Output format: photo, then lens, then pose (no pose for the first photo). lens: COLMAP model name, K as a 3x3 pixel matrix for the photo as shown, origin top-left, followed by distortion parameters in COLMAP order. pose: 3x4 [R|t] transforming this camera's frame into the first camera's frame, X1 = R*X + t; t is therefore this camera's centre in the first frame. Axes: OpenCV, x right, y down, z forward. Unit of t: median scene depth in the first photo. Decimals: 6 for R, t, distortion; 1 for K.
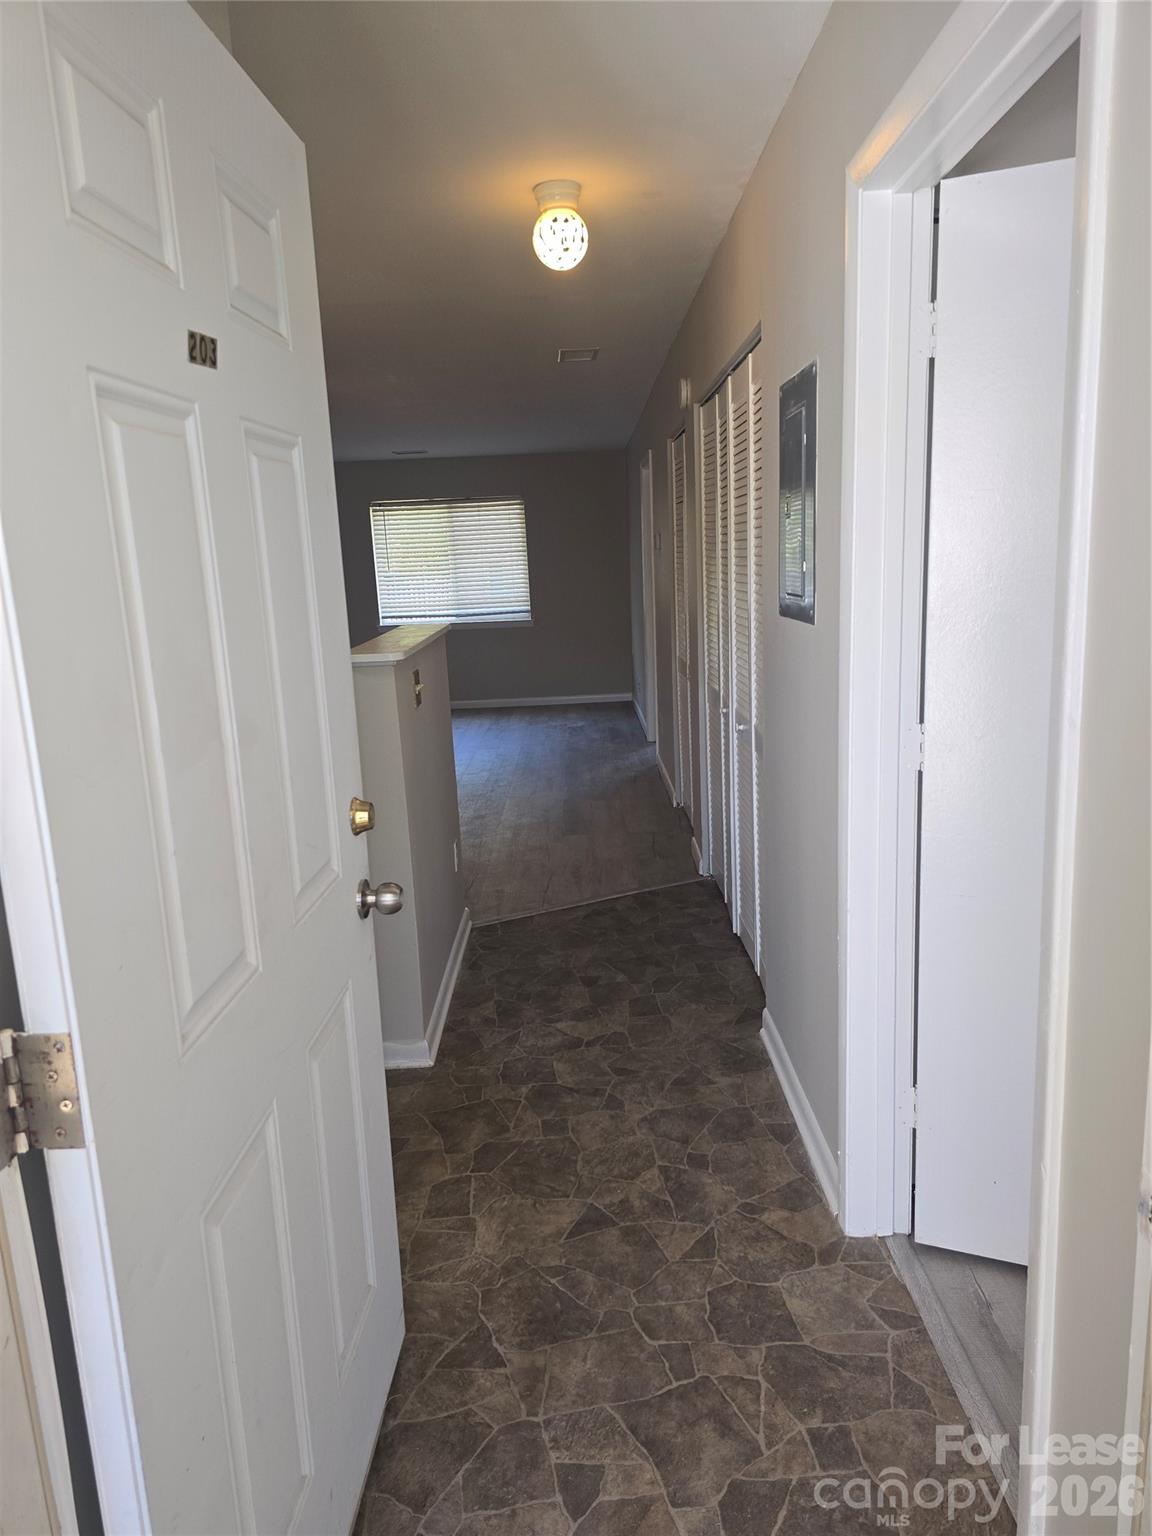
lens RADIAL K [[1013.7, 0, 594.9], [0, 1013.7, 767.7], [0, 0, 1]] dist [0.074359, -0.072365]
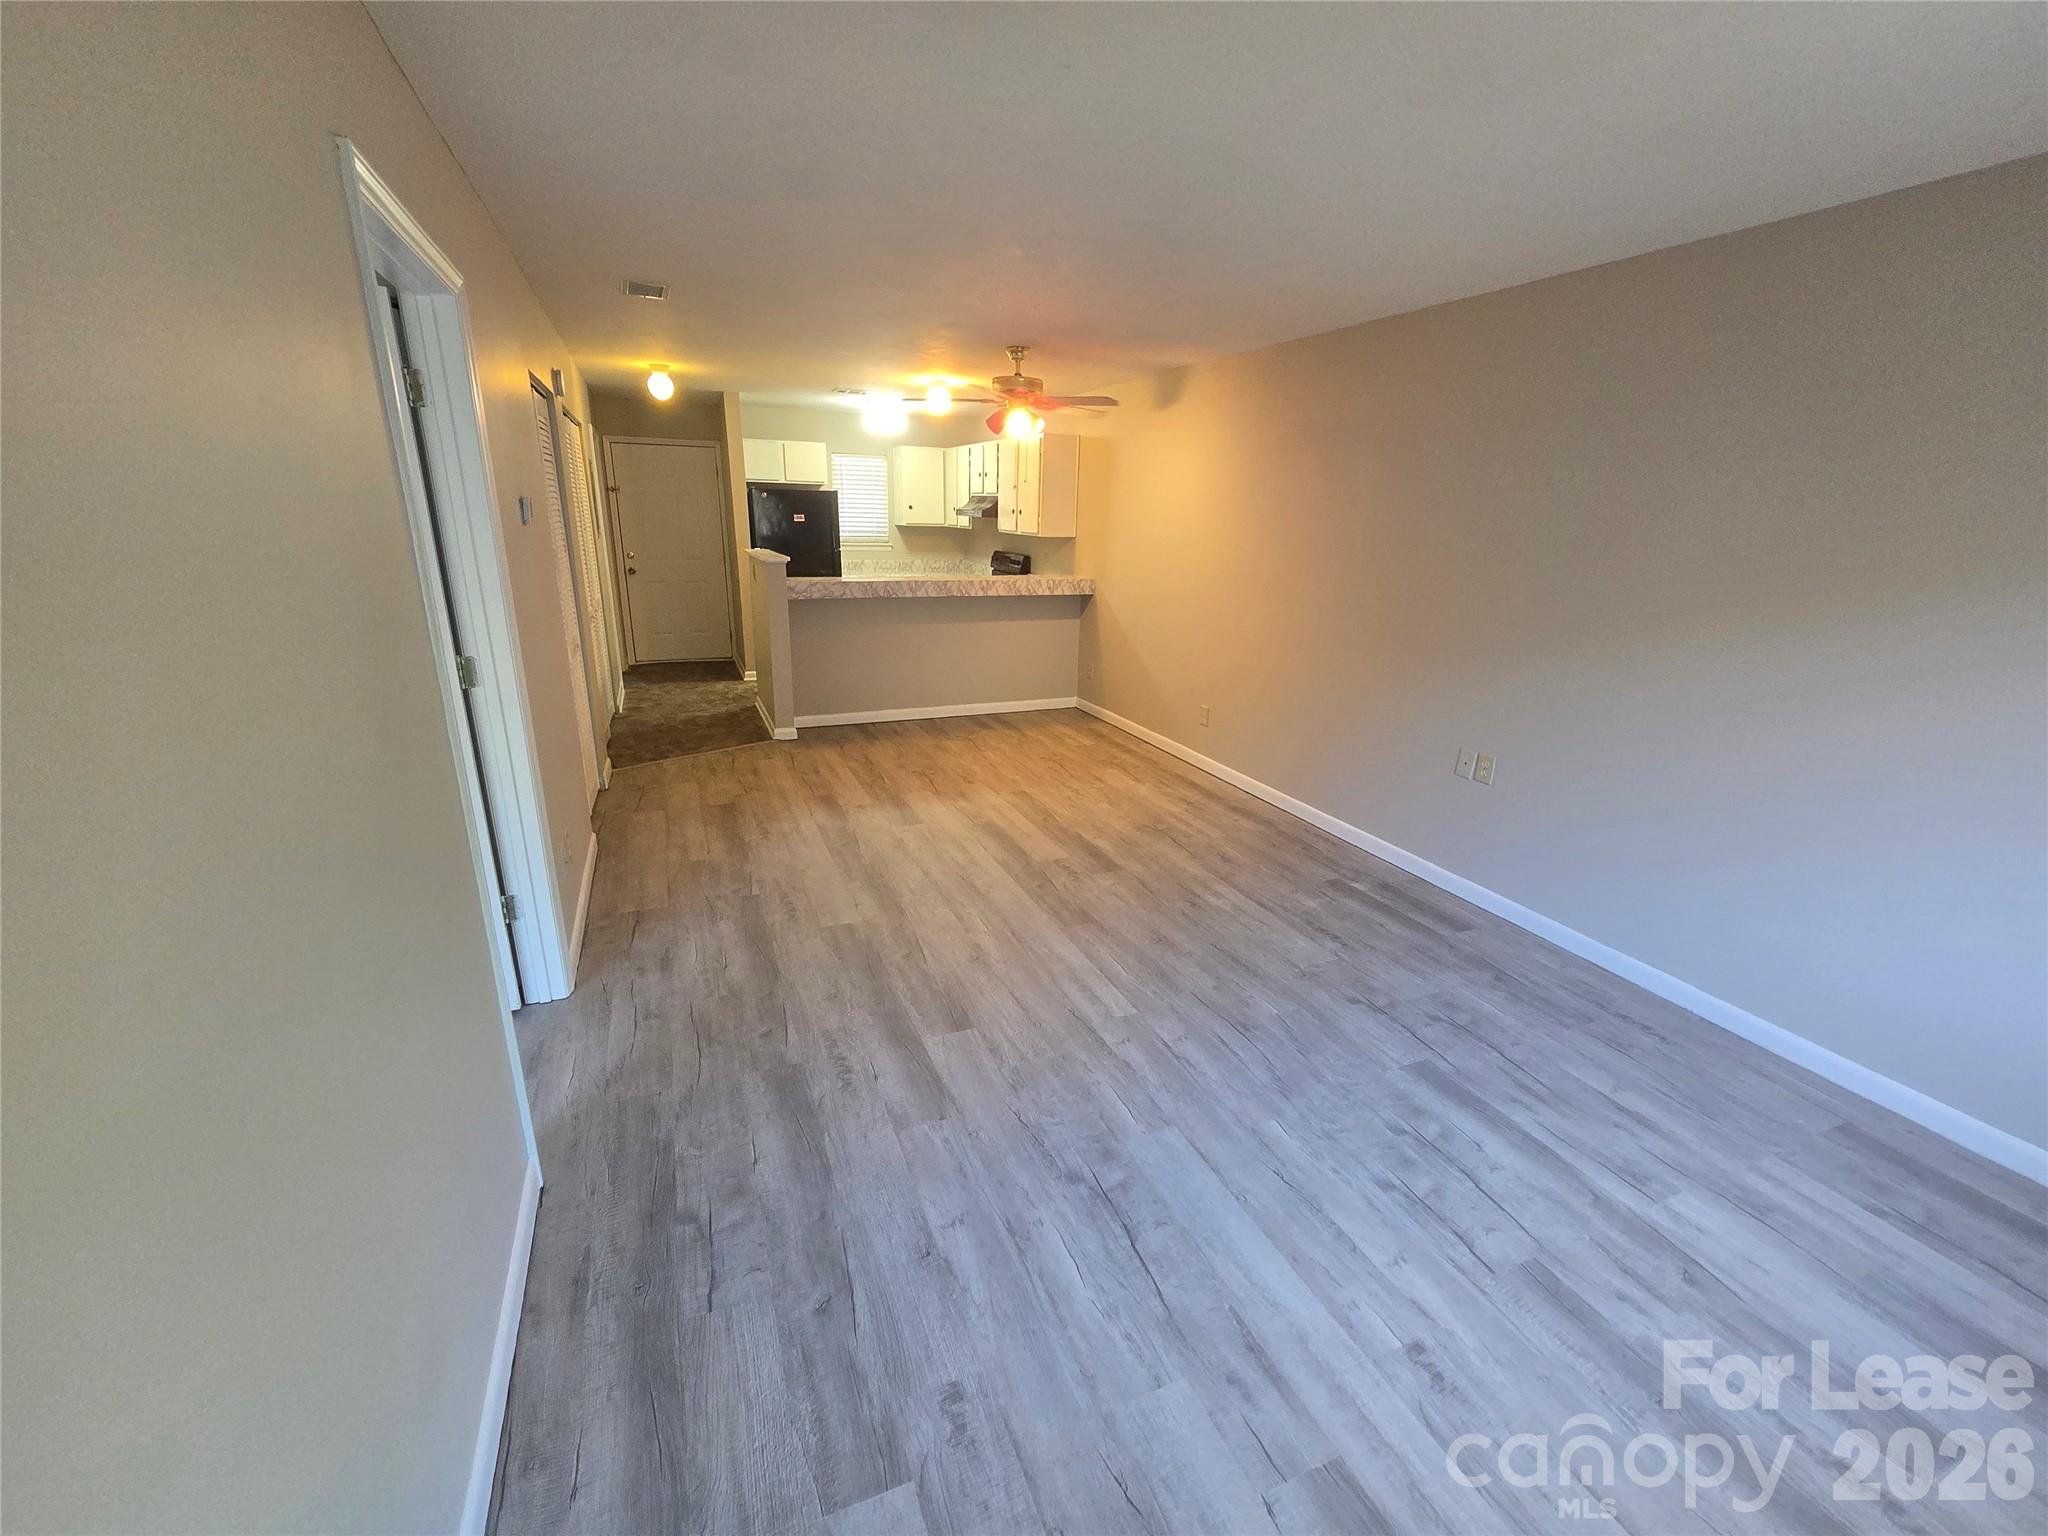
lens RADIAL K [[843.2, 0, 1027.2], [0, 843.2, 776.1], [0, 0, 1]] dist [-0.002538, -0.000957]
pose [[-0.929724, 0.127162, -0.345606, -0.019639], [-0.063064, 0.869649, 0.489627, -0.458250], [0.362817, 0.477013, -0.800514, 2.086873]]
